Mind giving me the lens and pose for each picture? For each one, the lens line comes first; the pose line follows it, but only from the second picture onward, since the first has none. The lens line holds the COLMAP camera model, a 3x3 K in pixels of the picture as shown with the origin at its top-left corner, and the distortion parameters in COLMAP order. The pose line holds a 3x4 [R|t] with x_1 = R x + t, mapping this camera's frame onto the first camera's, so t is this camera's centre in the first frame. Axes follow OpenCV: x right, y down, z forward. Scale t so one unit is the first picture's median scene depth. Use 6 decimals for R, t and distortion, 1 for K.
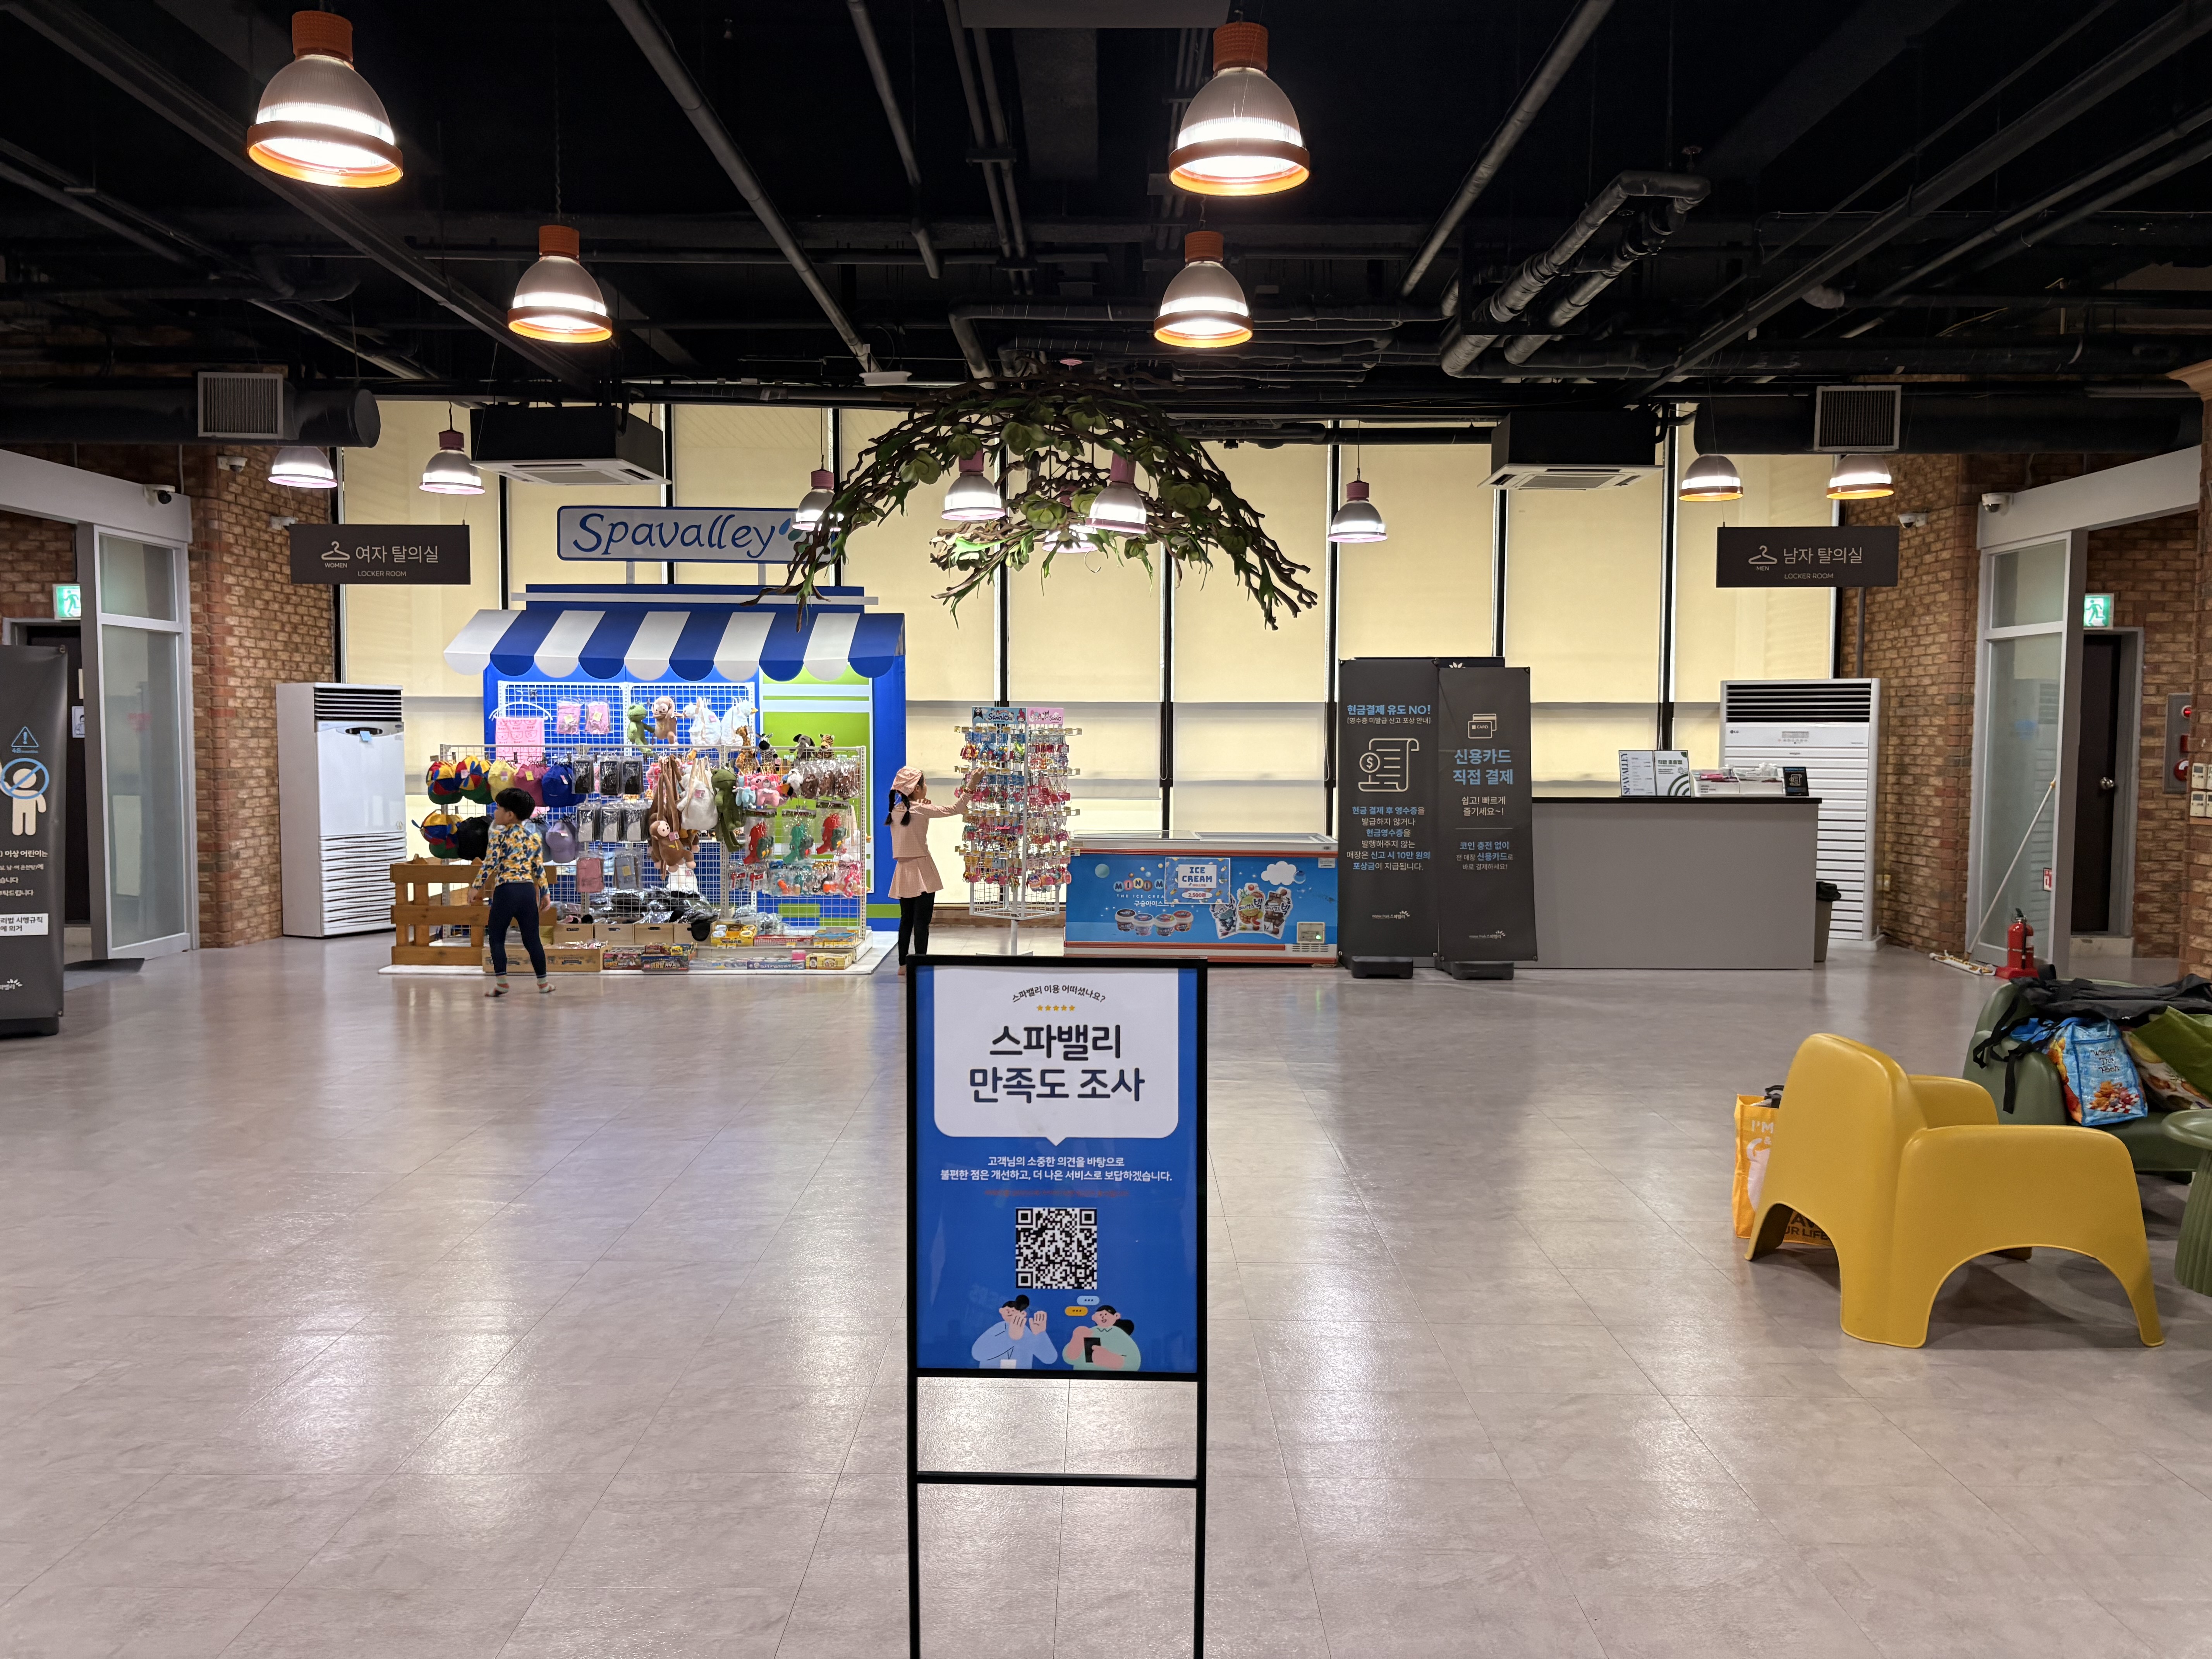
lens RADIAL K [[1616.3, 0, 1106.0], [0, 1616.3, 829.5], [0, 0, 1]] dist [0.074672, -0.318626]
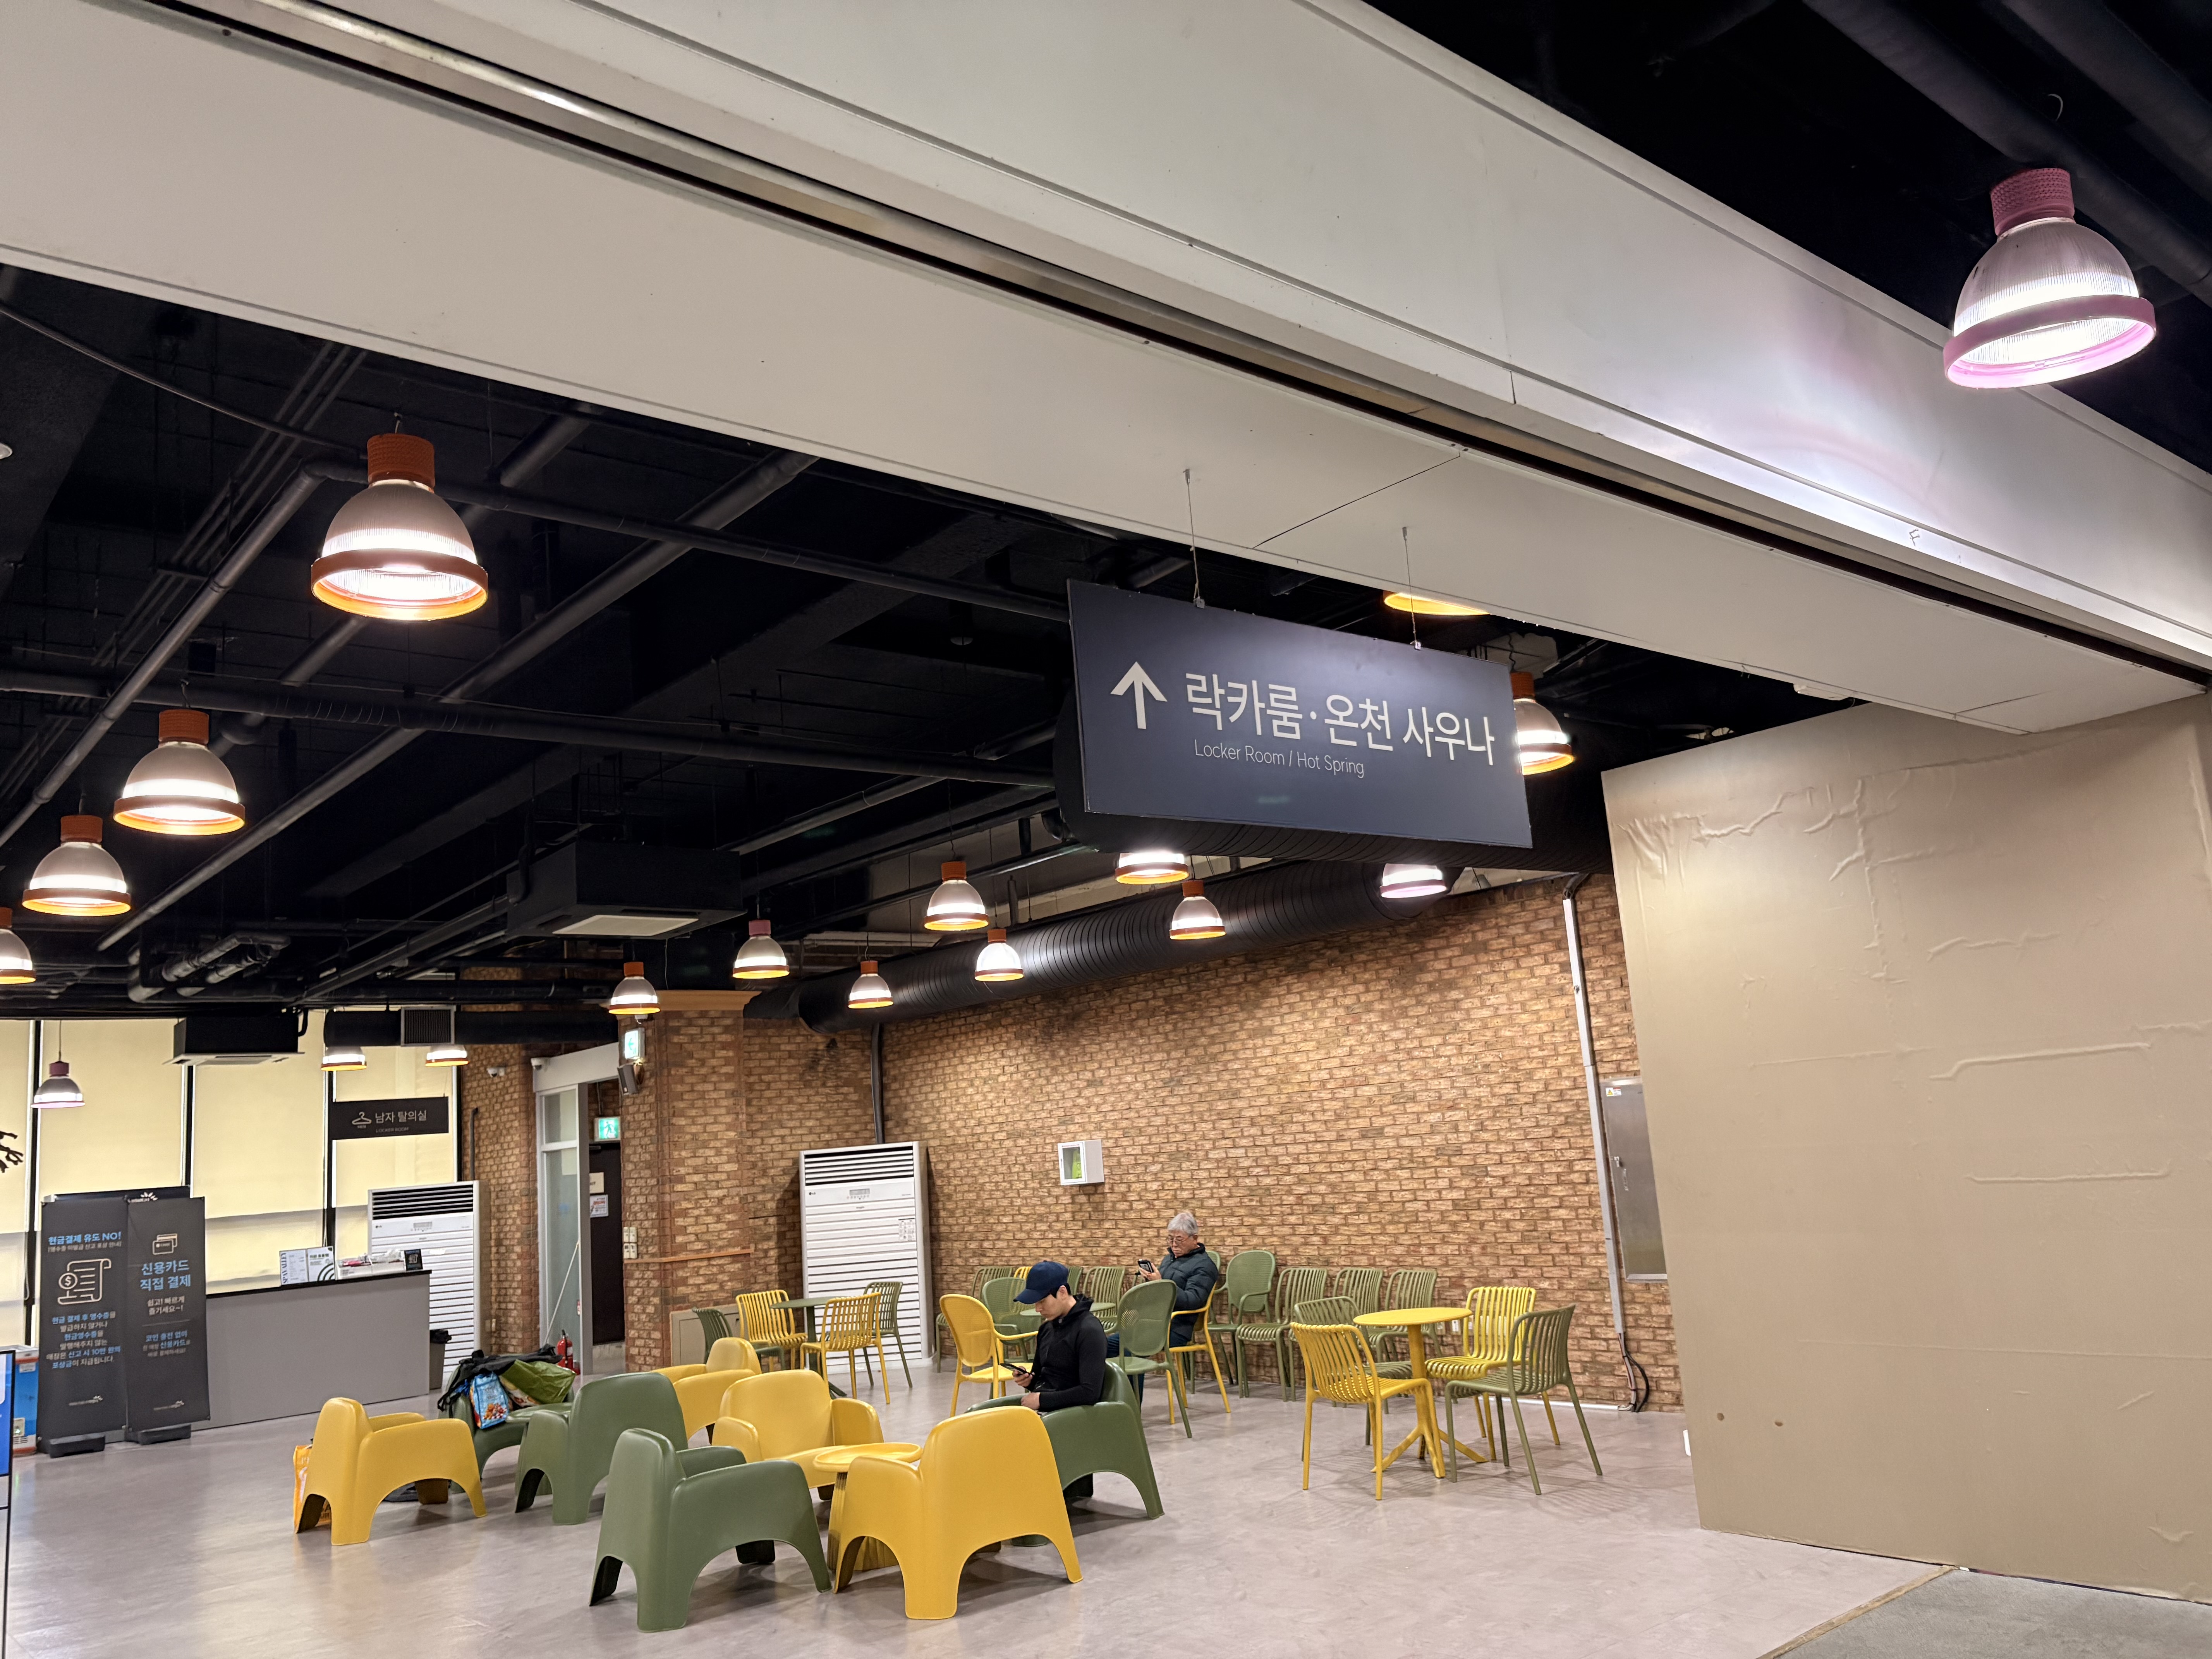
lens RADIAL K [[1672.5, 0, 1103.9], [0, 1672.5, 857.0], [0, 0, 1]] dist [0.068761, -0.085309]
pose [[0.762474, 0.050063, 0.645080, -0.096234], [0.117690, 0.969639, -0.214359, 0.017715], [-0.636226, 0.239362, 0.733432, -0.597851]]
